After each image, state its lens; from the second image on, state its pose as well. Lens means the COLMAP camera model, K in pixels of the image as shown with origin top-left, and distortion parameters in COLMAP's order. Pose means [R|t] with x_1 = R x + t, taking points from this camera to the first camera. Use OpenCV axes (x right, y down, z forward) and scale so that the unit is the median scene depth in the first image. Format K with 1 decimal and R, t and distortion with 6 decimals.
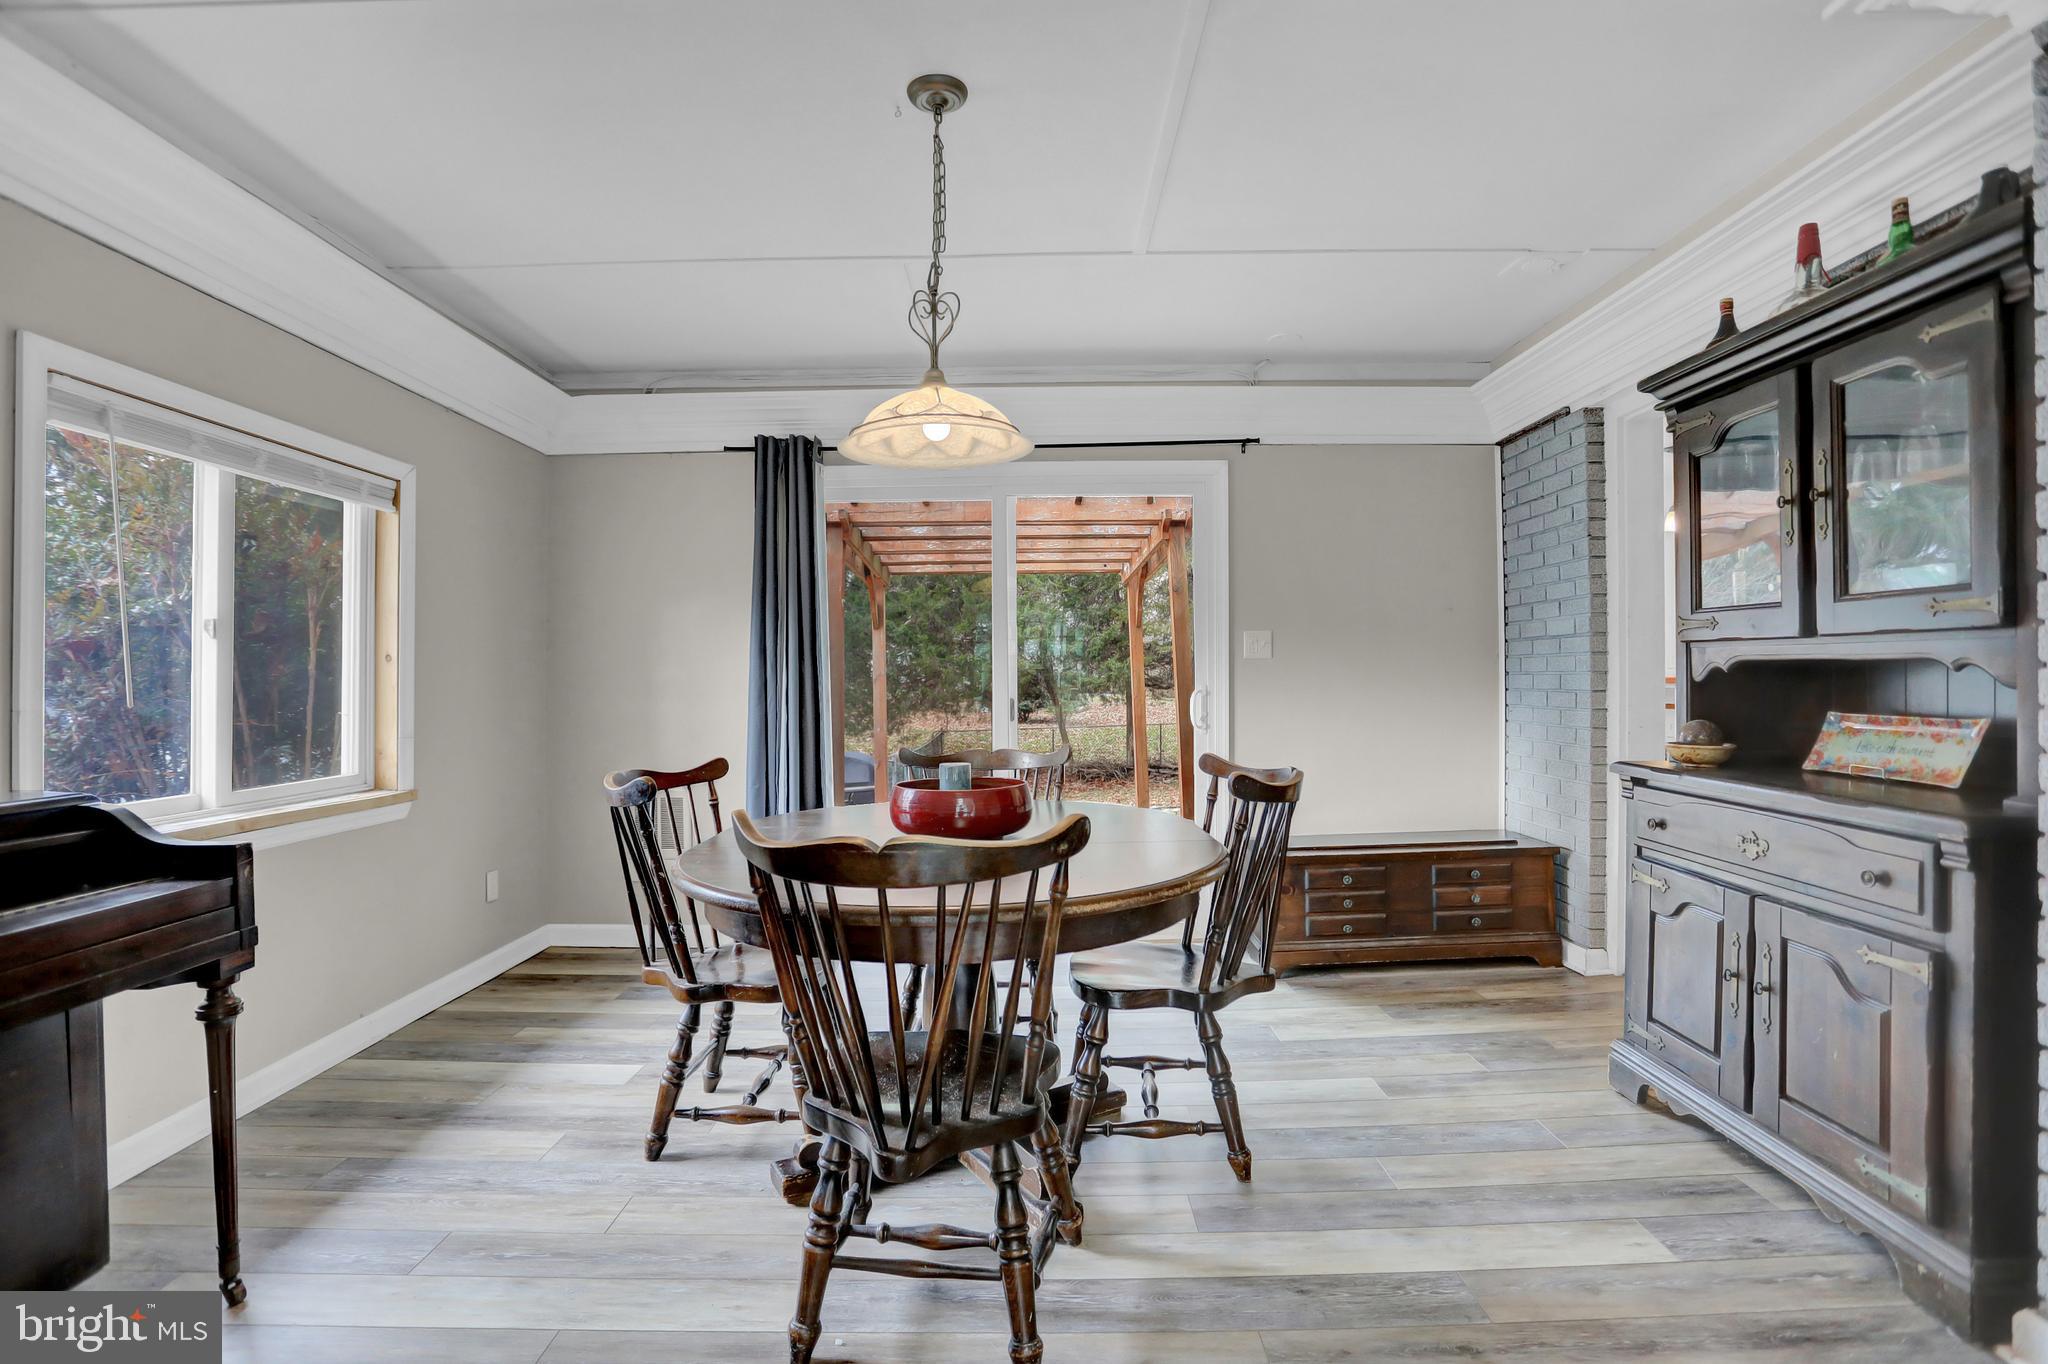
lens RADIAL K [[987.0, 0, 1026.3], [0, 987.0, 676.2], [0, 0, 1]] dist [-0.079579, 0.032893]
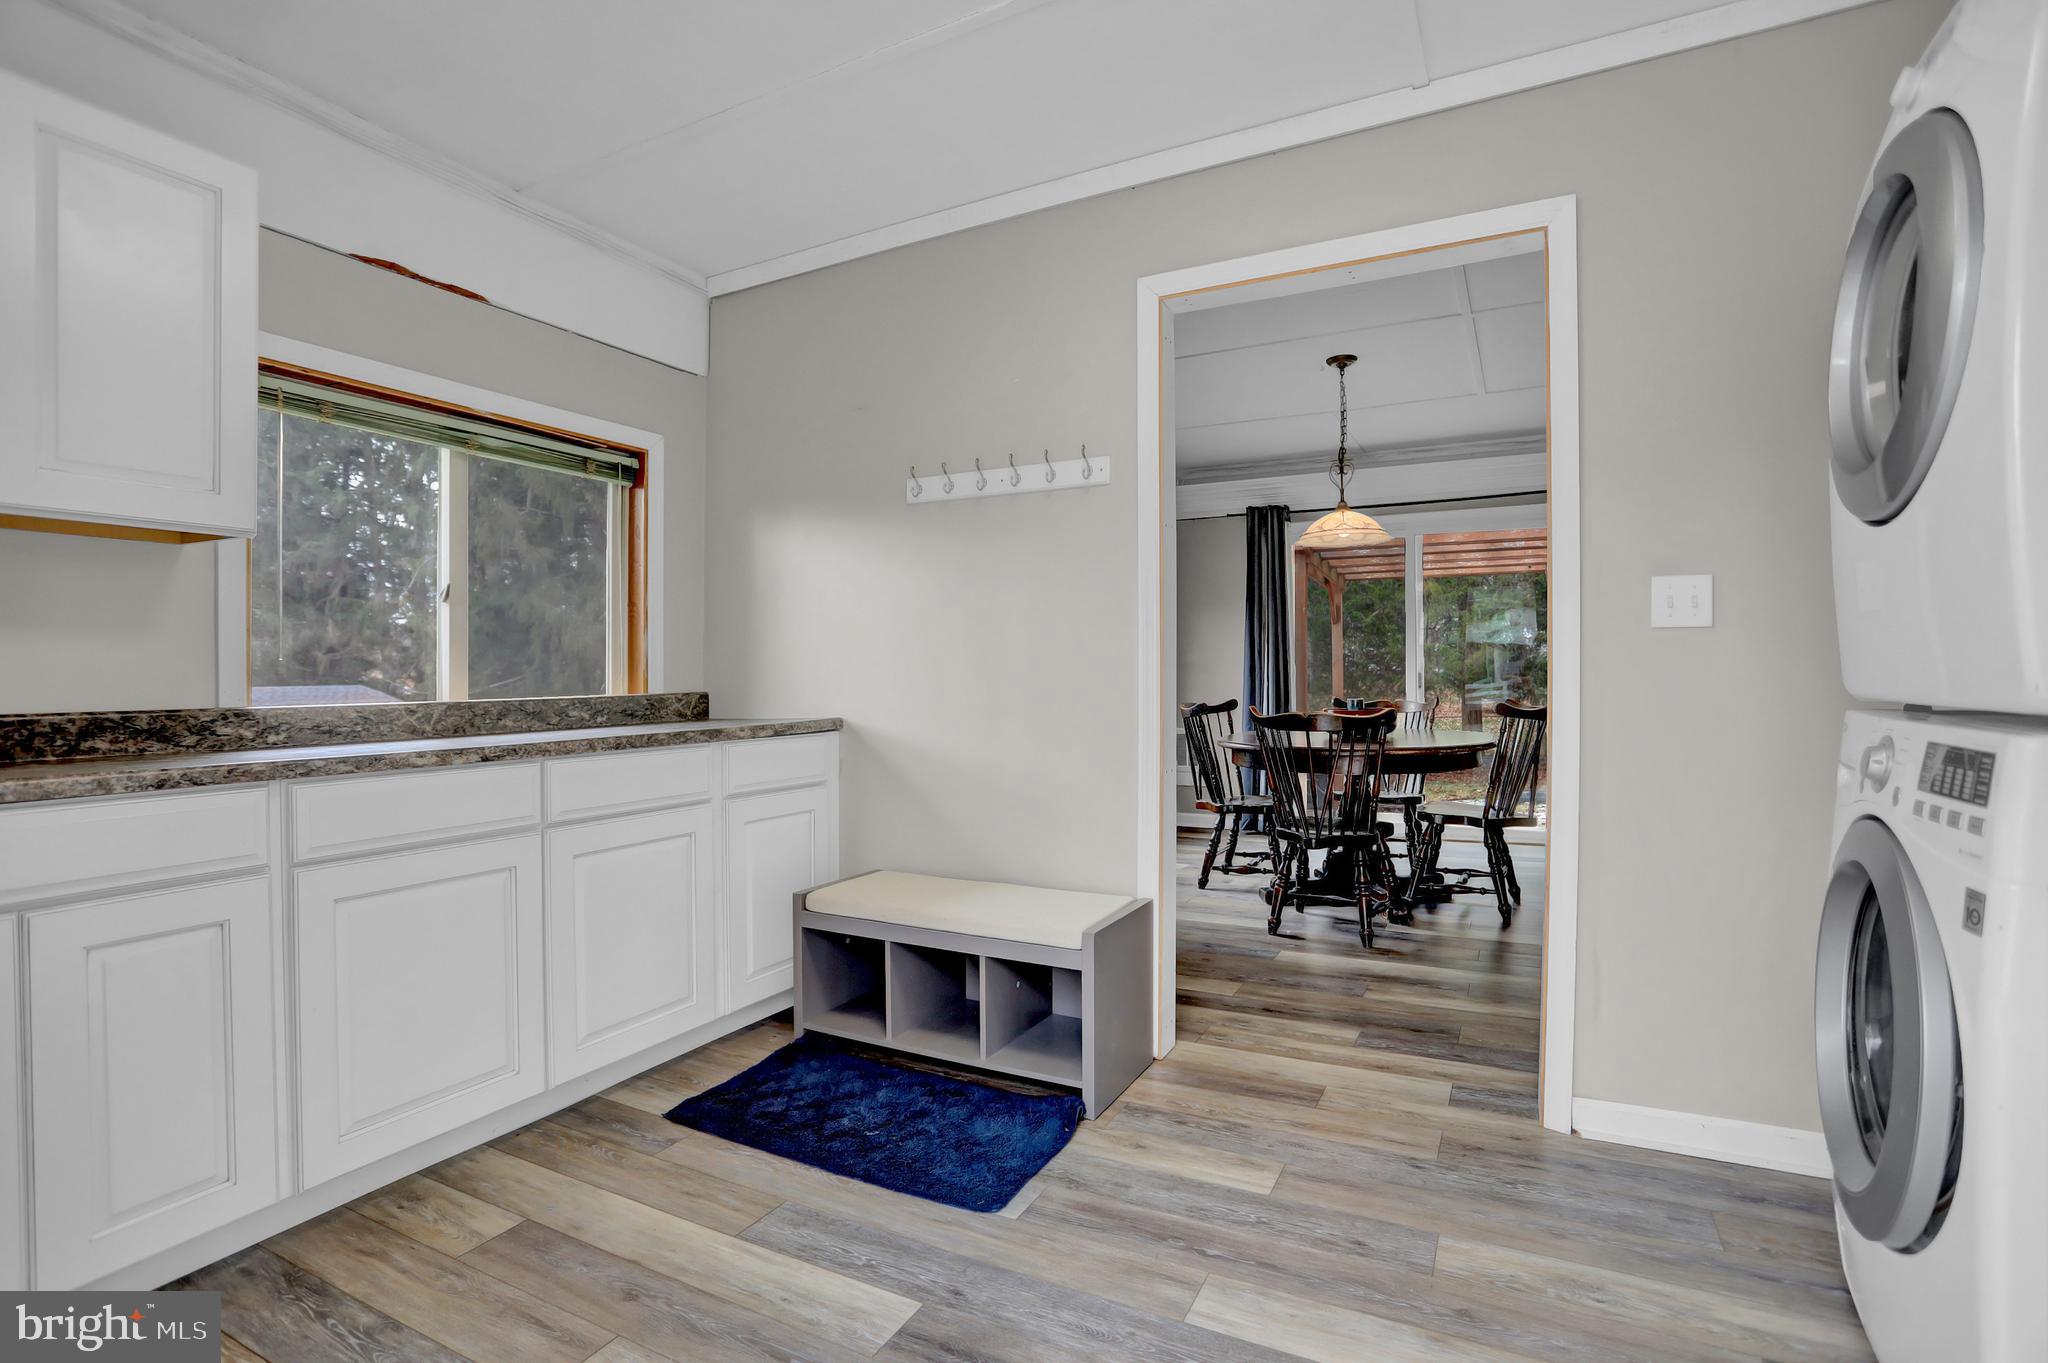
lens RADIAL K [[987.0, 0, 1026.3], [0, 987.0, 675.7], [0, 0, 1]] dist [-0.079579, 0.032893]
pose [[0.889647, 0.005469, -0.456616, 0.235795], [-0.000939, 0.999948, 0.010146, 0.023376], [0.456648, -0.008597, 0.889606, -1.036370]]
